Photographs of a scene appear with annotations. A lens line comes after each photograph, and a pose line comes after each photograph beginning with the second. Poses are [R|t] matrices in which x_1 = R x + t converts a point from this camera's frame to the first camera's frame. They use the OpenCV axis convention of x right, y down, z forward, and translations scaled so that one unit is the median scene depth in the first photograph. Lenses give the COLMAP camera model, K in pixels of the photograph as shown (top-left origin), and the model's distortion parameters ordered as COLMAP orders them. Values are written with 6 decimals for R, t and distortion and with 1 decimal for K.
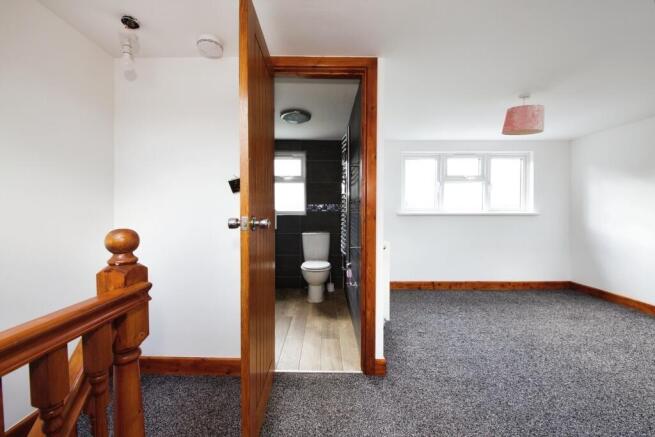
lens RADIAL K [[256.7, 0, 325.4], [0, 256.7, 221.1], [0, 0, 1]] dist [0.001058, -0.008171]
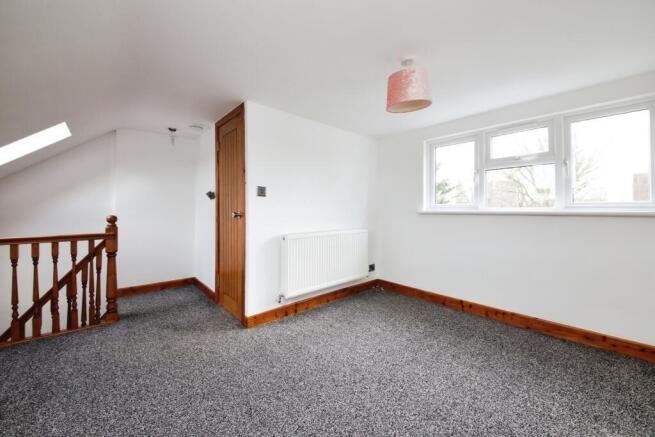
lens RADIAL K [[246.8, 0, 325.4], [0, 246.8, 215.6], [0, 0, 1]] dist [-0.000952, -0.007119]
pose [[0.676609, 0.016386, -0.736160, 0.888019], [-0.027999, 0.999602, -0.003484, -0.006388], [0.735810, 0.022969, 0.676798, 0.243538]]
